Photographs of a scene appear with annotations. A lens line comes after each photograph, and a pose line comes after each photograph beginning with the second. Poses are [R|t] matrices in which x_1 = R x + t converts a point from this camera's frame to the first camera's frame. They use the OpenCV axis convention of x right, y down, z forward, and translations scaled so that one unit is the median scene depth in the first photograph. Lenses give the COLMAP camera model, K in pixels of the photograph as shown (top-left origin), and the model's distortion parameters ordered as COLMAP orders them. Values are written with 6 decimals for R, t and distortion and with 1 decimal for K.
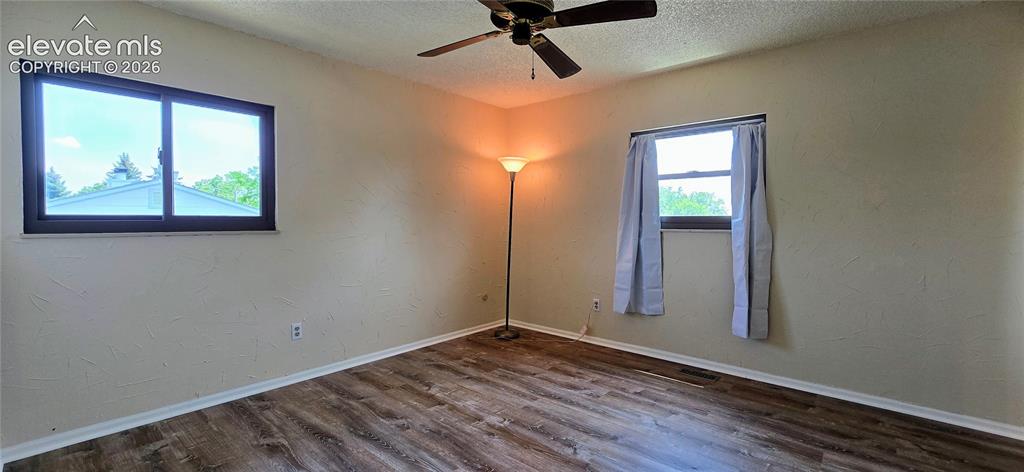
lens RADIAL K [[422.9, 0, 517.6], [0, 422.9, 222.8], [0, 0, 1]] dist [-0.000994, -0.000172]
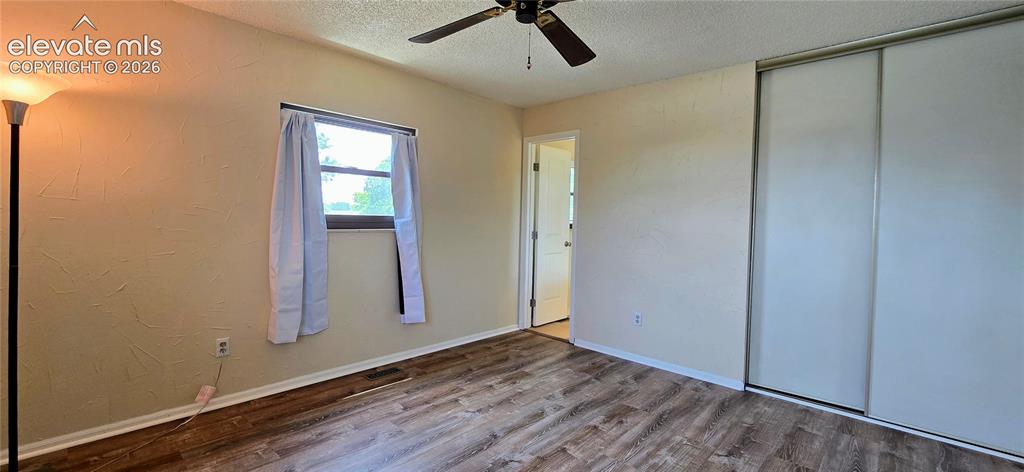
lens RADIAL K [[422.9, 0, 517.6], [0, 422.9, 222.8], [0, 0, 1]] dist [-0.000994, -0.000172]
pose [[0.026972, -0.013011, 0.999552, -0.577877], [-0.016342, 0.999776, 0.013455, -0.018624], [-0.999503, -0.016697, 0.026753, 0.675114]]
